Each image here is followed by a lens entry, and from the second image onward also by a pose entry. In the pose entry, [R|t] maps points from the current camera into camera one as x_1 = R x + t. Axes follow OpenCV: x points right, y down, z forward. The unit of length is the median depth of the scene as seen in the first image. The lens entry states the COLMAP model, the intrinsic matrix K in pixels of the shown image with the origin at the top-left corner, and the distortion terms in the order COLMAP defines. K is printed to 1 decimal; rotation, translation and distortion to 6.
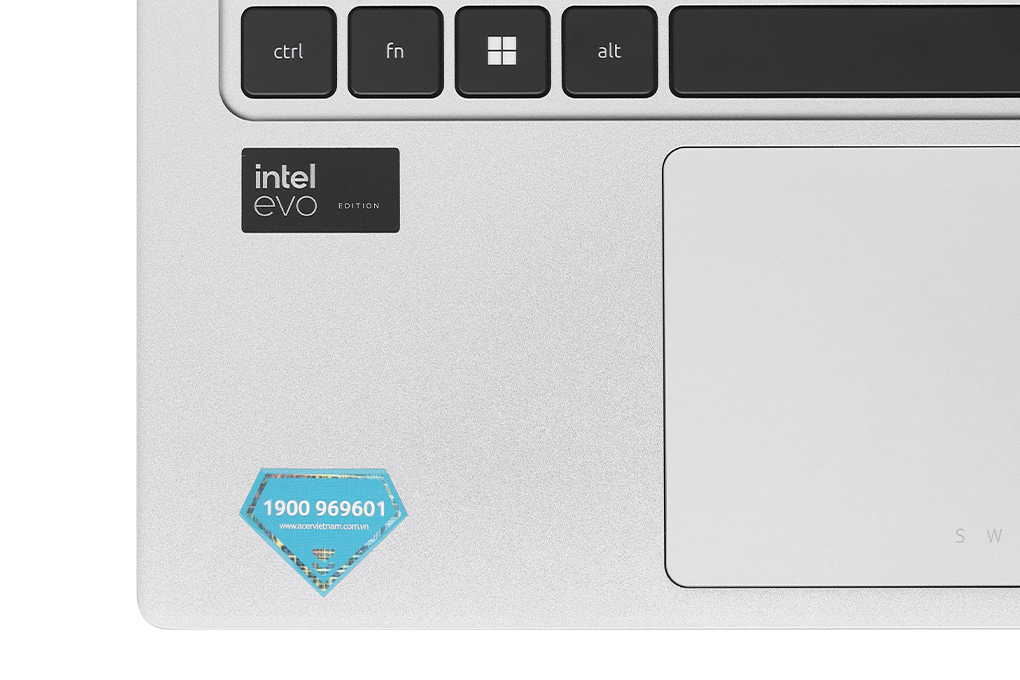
lens RADIAL K [[3925.1, 0, 506.9], [0, 3925.1, 346.5], [0, 0, 1]] dist [0.145876, 0.000000]
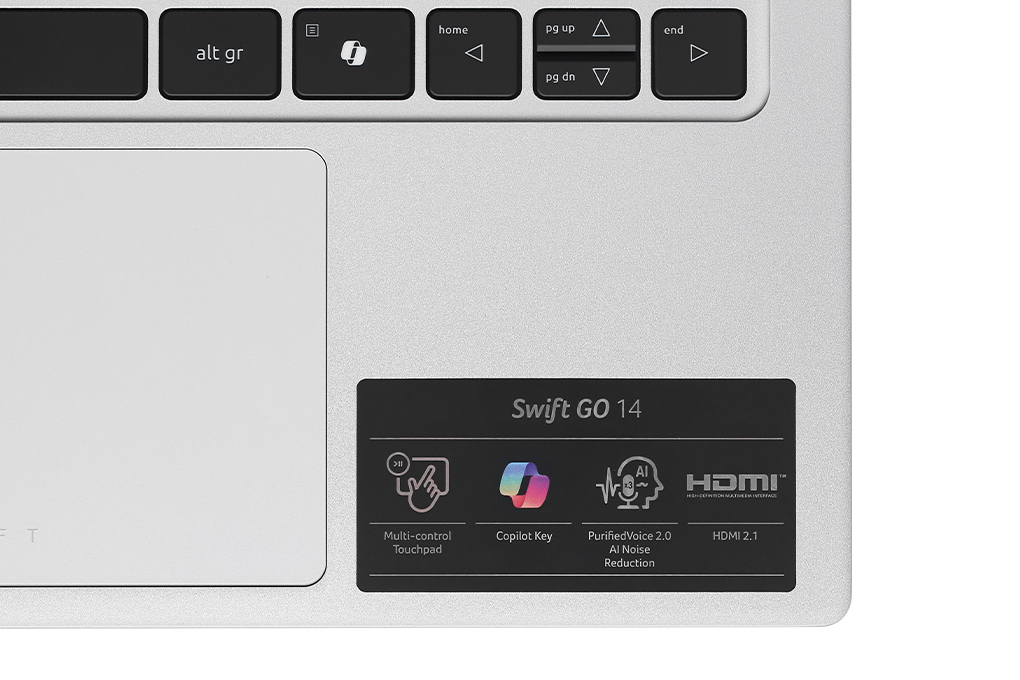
lens RADIAL K [[3925.1, 0, 510.2], [0, 3925.1, 341.3], [0, 0, 1]] dist [0.145876, 0.000000]
pose [[0.999227, 0.004097, -0.039102, 0.307757], [-0.004168, 0.999990, -0.001737, -0.000408], [0.039094, 0.001899, 0.999234, -0.000793]]
